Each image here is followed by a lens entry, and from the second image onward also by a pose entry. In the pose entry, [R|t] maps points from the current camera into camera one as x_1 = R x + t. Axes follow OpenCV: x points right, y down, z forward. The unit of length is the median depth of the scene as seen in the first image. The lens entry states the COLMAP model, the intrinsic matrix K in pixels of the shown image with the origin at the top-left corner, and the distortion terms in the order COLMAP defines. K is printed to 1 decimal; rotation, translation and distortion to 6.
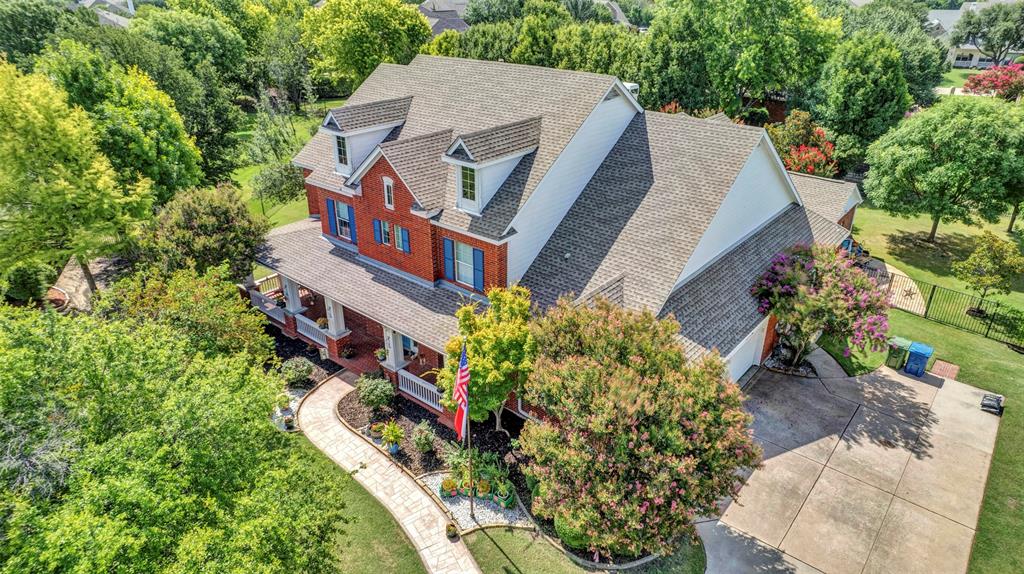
lens RADIAL K [[646.4, 0, 510.8], [0, 646.4, 285.5], [0, 0, 1]] dist [-0.024332, 0.006254]
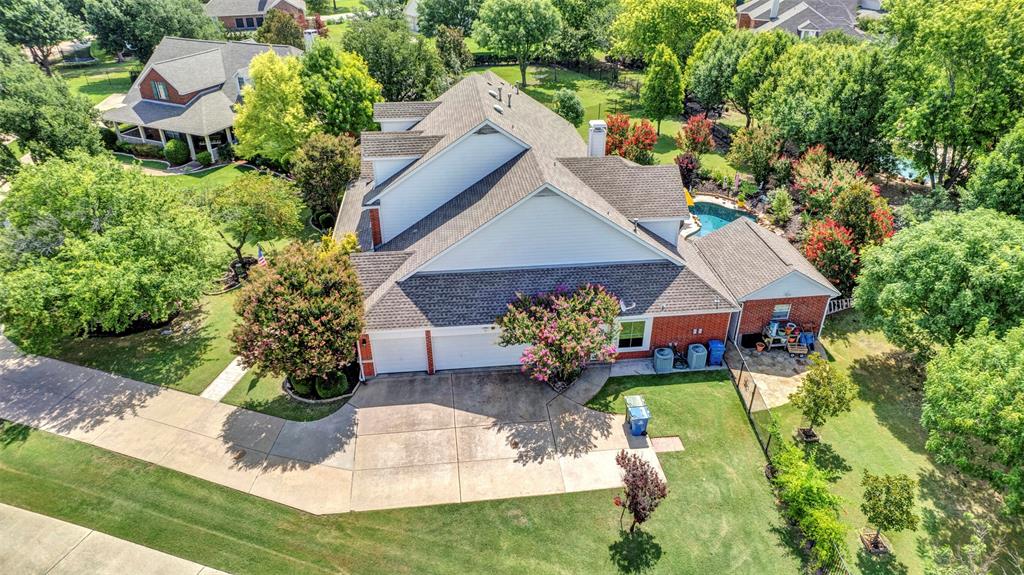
lens RADIAL K [[646.4, 0, 509.7], [0, 646.4, 289.2], [0, 0, 1]] dist [-0.024332, 0.006254]
pose [[0.717862, 0.352340, -0.600442, 1.089156], [-0.292381, 0.935307, 0.199282, -0.257800], [0.631813, 0.032500, 0.774439, -0.011643]]
